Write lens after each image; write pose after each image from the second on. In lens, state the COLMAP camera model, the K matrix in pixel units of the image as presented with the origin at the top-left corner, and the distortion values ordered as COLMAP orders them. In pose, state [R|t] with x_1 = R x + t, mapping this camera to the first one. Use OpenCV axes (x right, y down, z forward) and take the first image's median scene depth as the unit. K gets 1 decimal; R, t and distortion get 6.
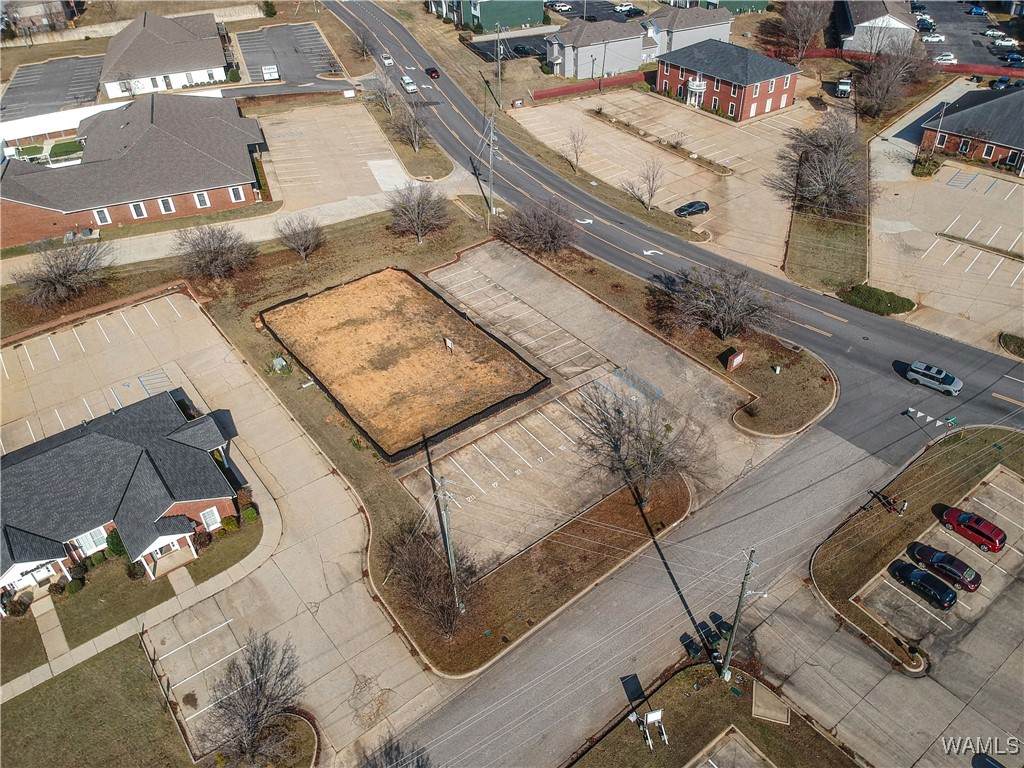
lens RADIAL K [[753.2, 0, 519.7], [0, 753.2, 385.6], [0, 0, 1]] dist [0.088192, -0.168100]
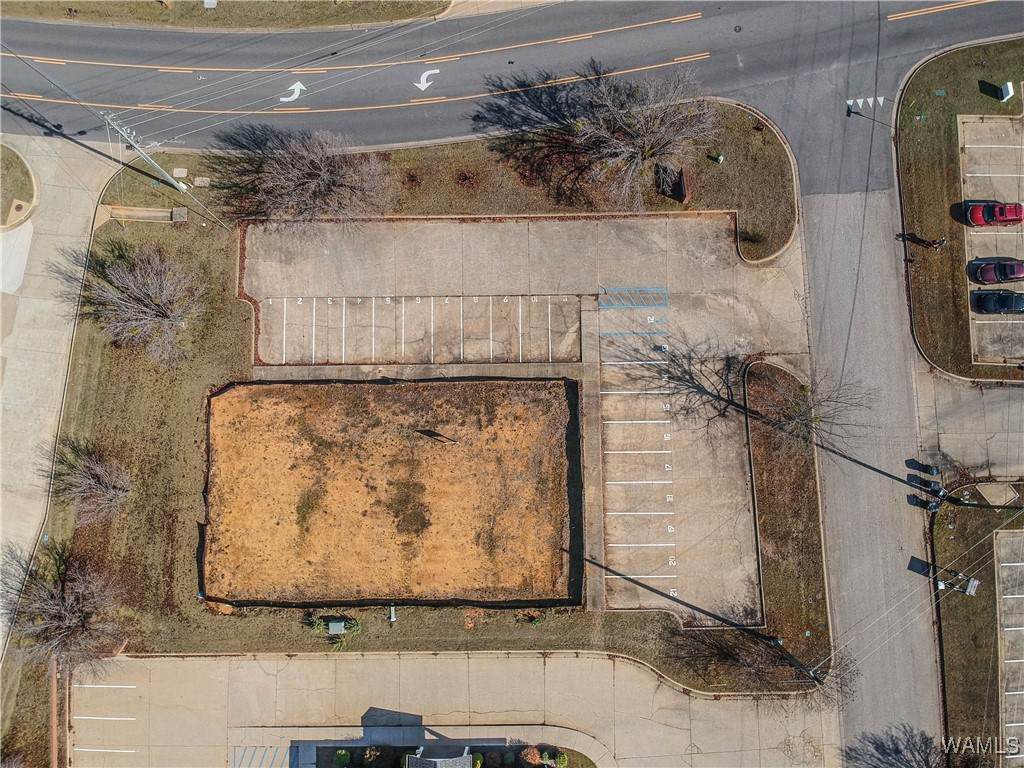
lens RADIAL K [[753.2, 0, 519.7], [0, 753.2, 385.6], [0, 0, 1]] dist [0.088192, -0.168100]
pose [[0.596996, -0.797115, 0.090570, -0.070542], [0.504886, 0.461047, 0.729743, -0.591057], [-0.623446, -0.389927, 0.677696, 0.423659]]
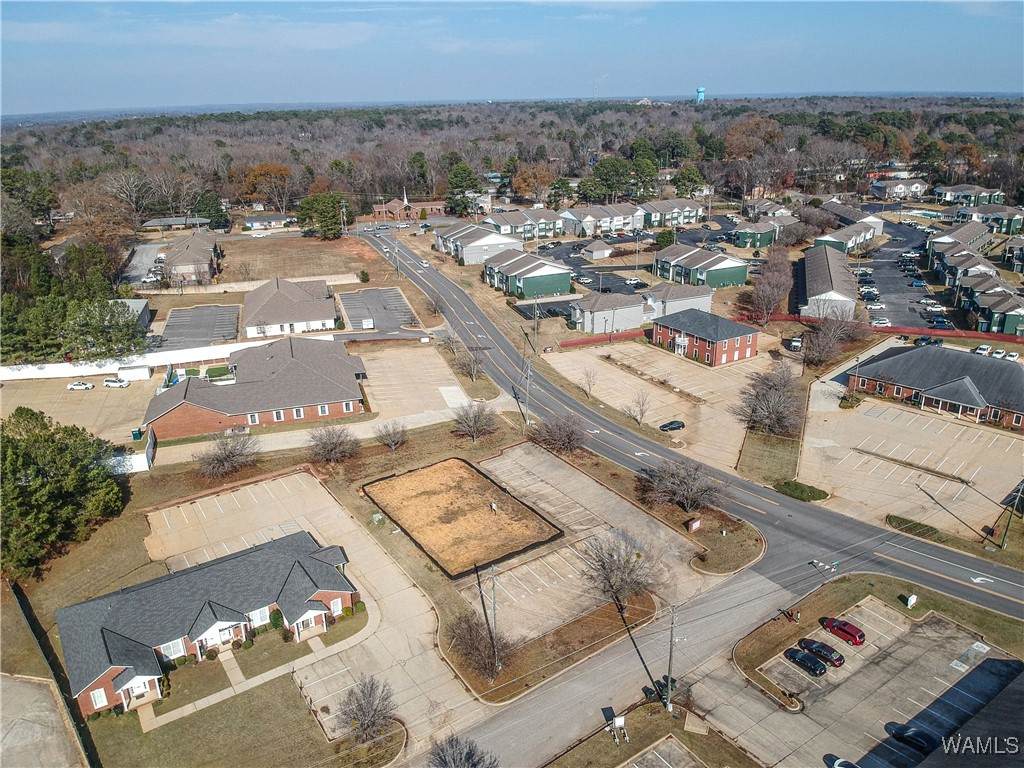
lens RADIAL K [[753.2, 0, 519.7], [0, 753.2, 385.6], [0, 0, 1]] dist [0.088192, -0.168100]
pose [[0.998673, 0.026005, -0.044450, 0.011828], [-0.037946, 0.955129, -0.293750, 0.136537], [0.034817, 0.295047, 0.954848, -0.418981]]
